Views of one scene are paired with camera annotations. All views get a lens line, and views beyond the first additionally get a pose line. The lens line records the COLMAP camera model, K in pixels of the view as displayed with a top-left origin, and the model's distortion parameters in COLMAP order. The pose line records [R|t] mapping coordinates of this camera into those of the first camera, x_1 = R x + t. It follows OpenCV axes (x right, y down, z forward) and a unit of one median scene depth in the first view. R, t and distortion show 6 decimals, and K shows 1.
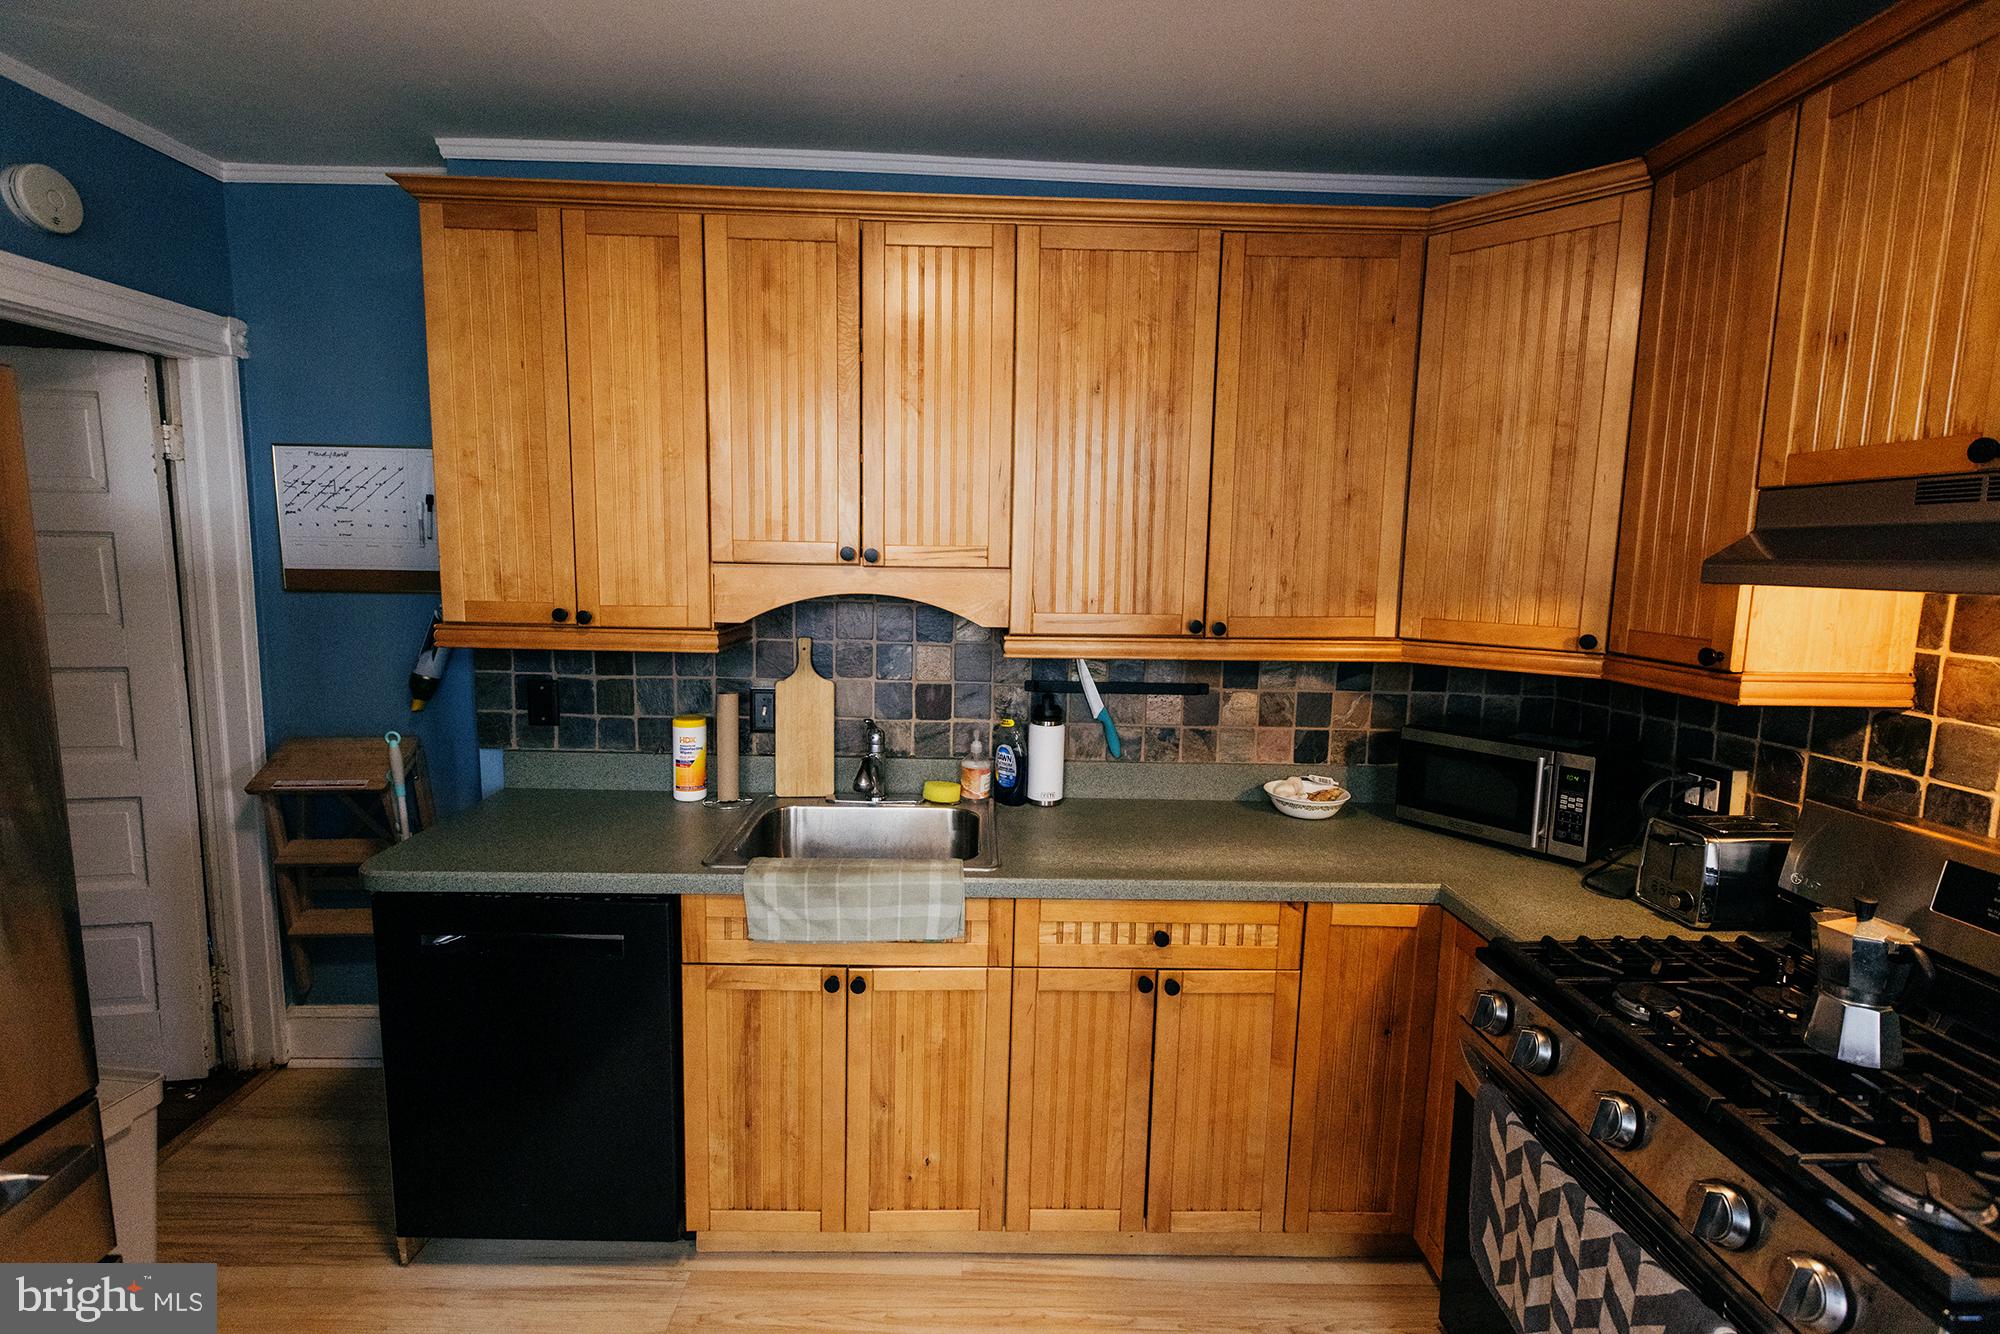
lens RADIAL K [[890.5, 0, 996.4], [0, 890.5, 659.9], [0, 0, 1]] dist [0.002772, 0.000055]
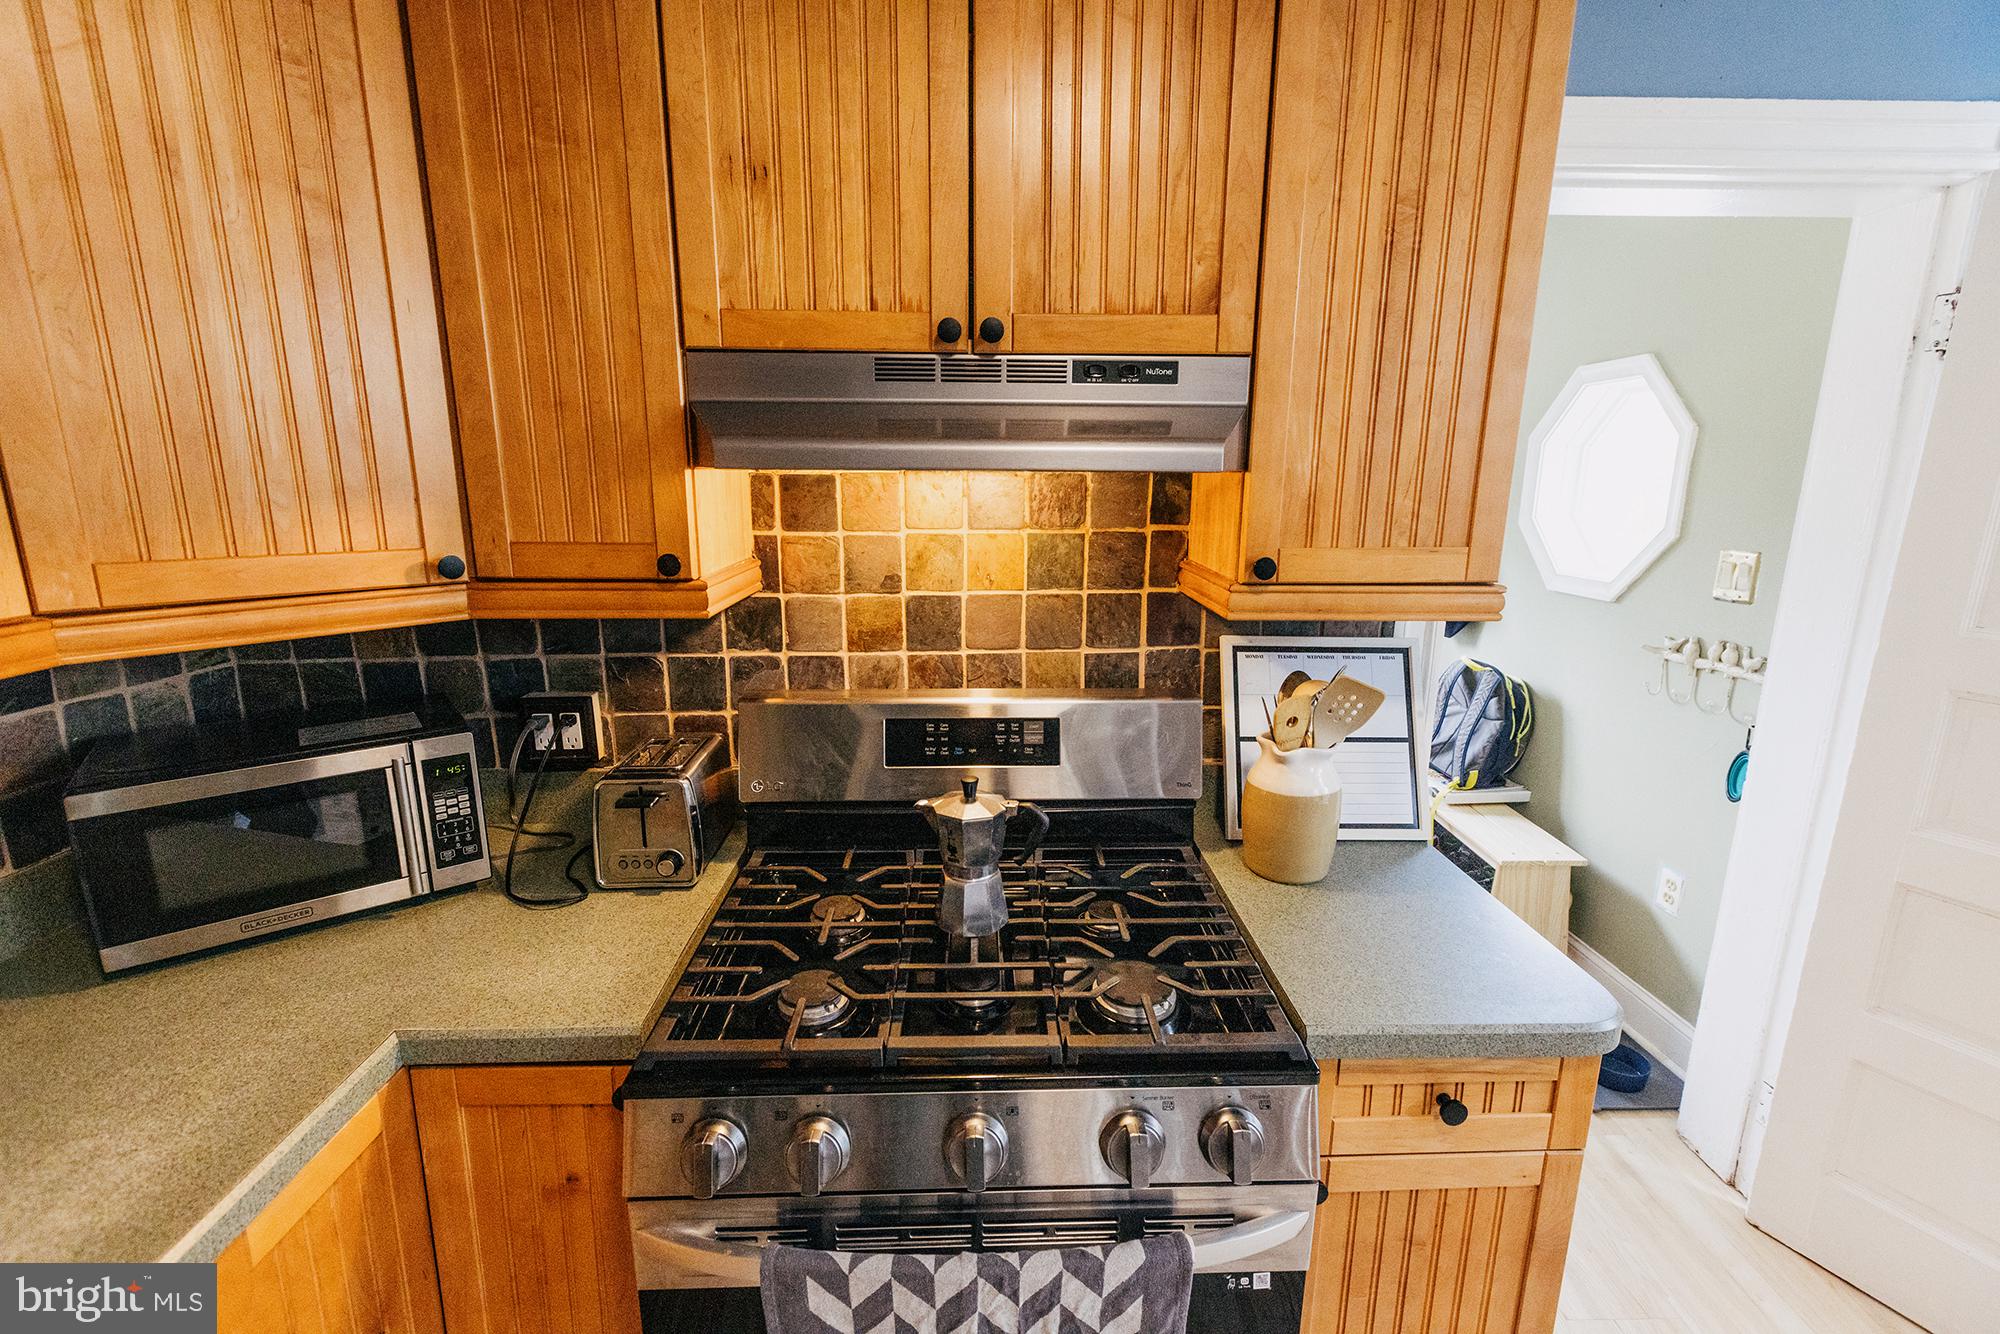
lens RADIAL K [[890.5, 0, 997.4], [0, 890.5, 661.3], [0, 0, 1]] dist [0.002772, 0.000055]
pose [[-0.007456, -0.230538, 0.973035, 0.008158], [0.112547, 0.966686, 0.229896, -0.055523], [-0.993618, 0.111226, 0.018739, 0.565822]]
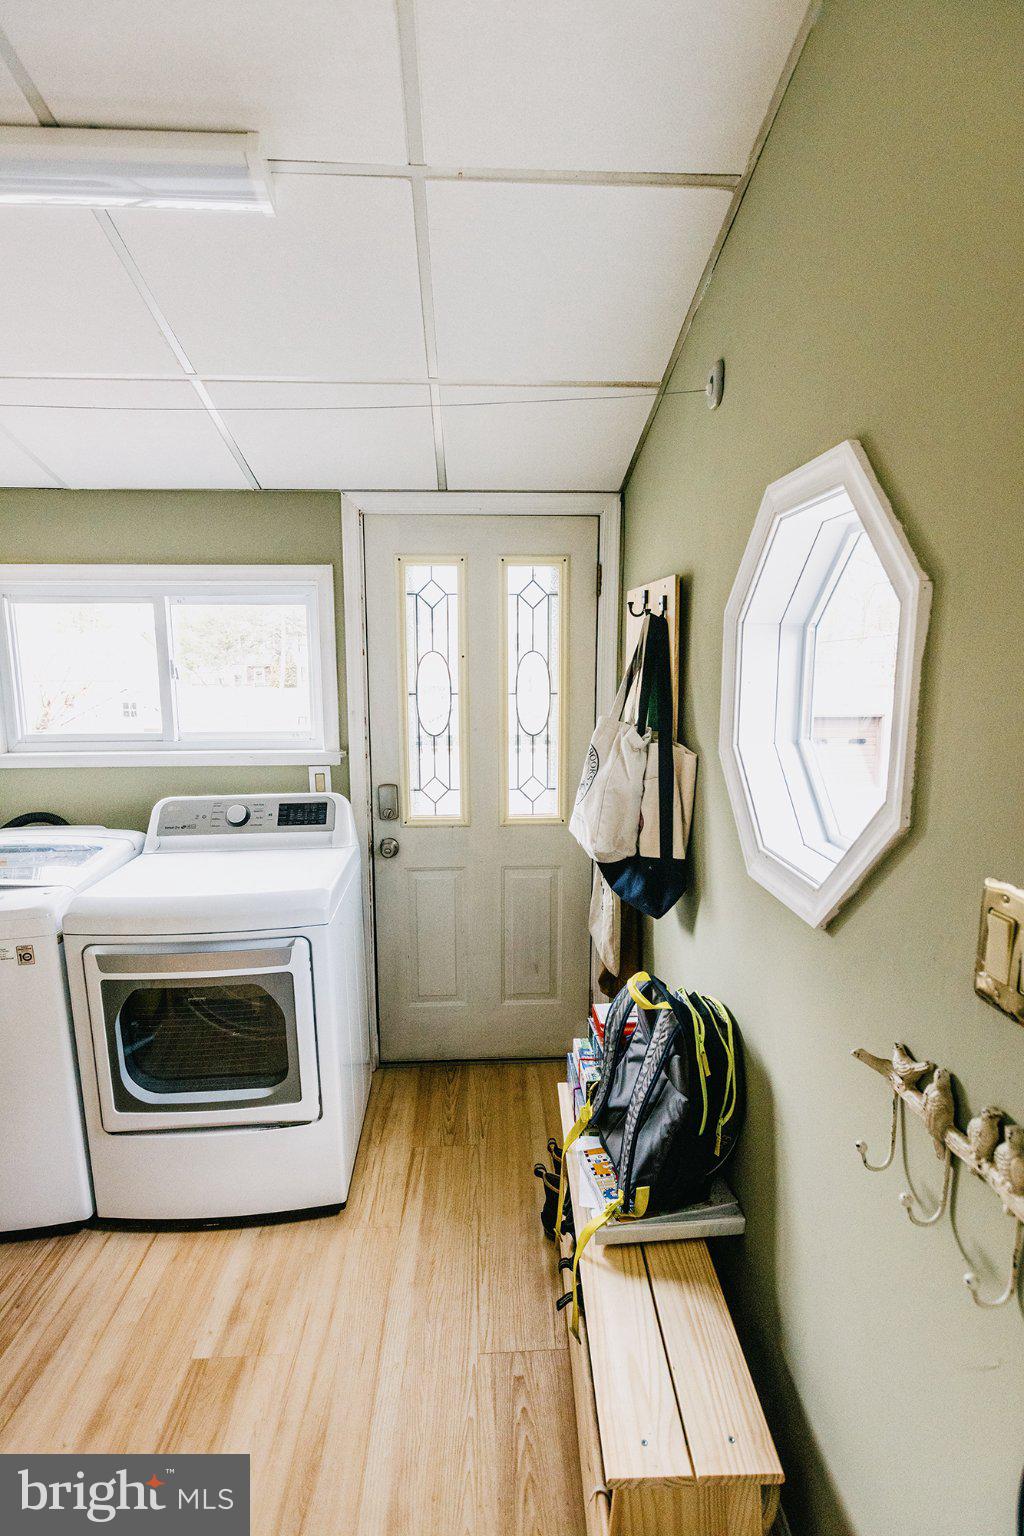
lens RADIAL K [[775.8, 0, 512.9], [0, 775.8, 774.7], [0, 0, 1]] dist [-0.003605, -0.000253]
pose [[-0.028778, -0.183054, 0.982681, 0.769232], [0.123819, 0.974864, 0.185224, 0.015636], [-0.991887, 0.127005, -0.005389, -0.113279]]
